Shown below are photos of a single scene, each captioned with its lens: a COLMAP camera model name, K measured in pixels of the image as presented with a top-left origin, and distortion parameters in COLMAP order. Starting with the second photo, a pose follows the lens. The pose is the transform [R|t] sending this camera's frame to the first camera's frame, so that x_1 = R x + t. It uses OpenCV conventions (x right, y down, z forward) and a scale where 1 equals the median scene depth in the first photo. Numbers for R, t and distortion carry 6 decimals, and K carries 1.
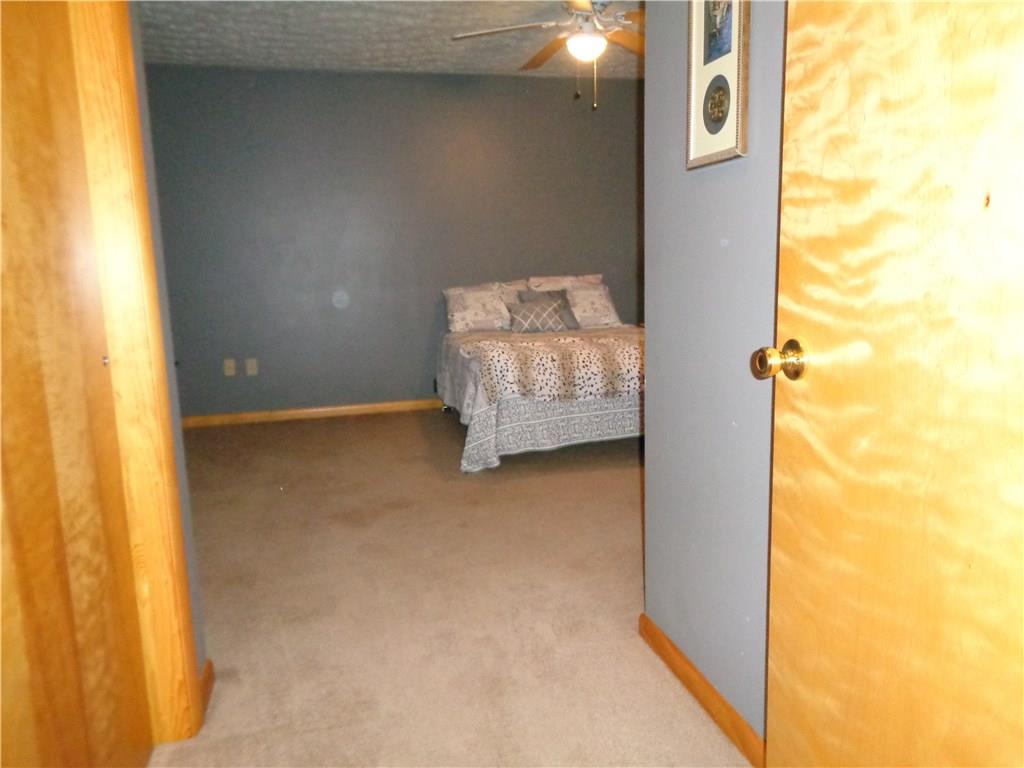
lens RADIAL K [[770.2, 0, 512.1], [0, 770.2, 384.5], [0, 0, 1]] dist [0.014917, 0.005345]
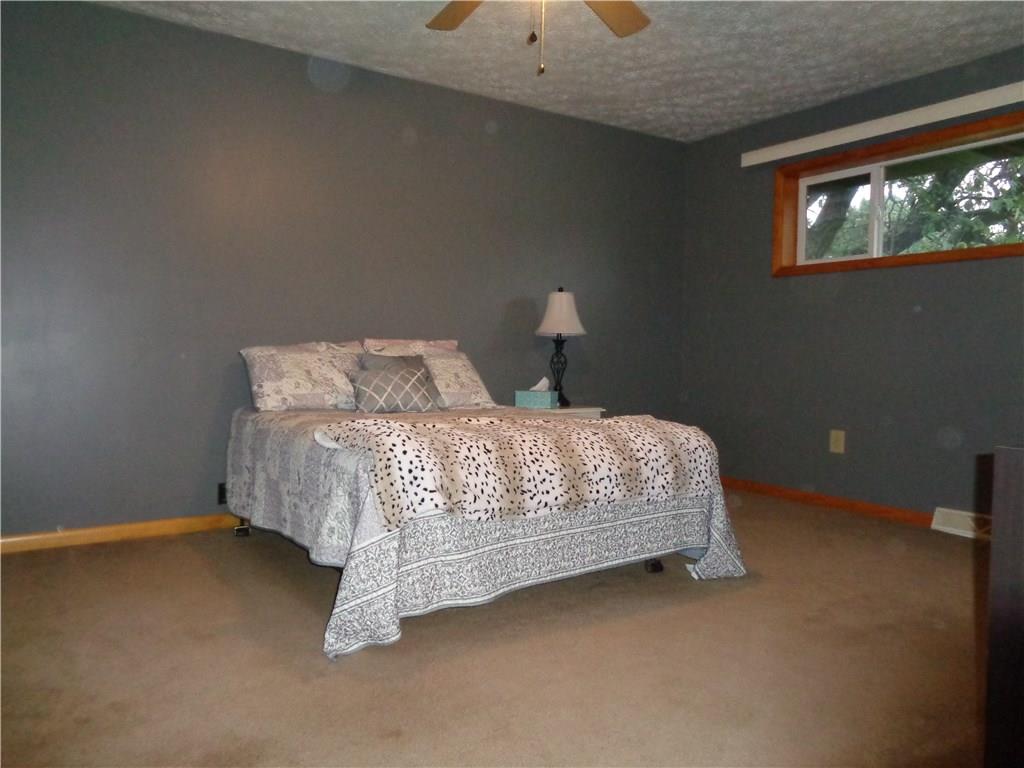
lens RADIAL K [[770.2, 0, 512.9], [0, 770.2, 382.9], [0, 0, 1]] dist [0.014917, 0.005345]
pose [[0.939330, 0.028101, 0.341861, -0.136170], [0.015743, 0.992057, -0.124804, -0.008668], [-0.342652, 0.122614, 0.931426, 0.421298]]
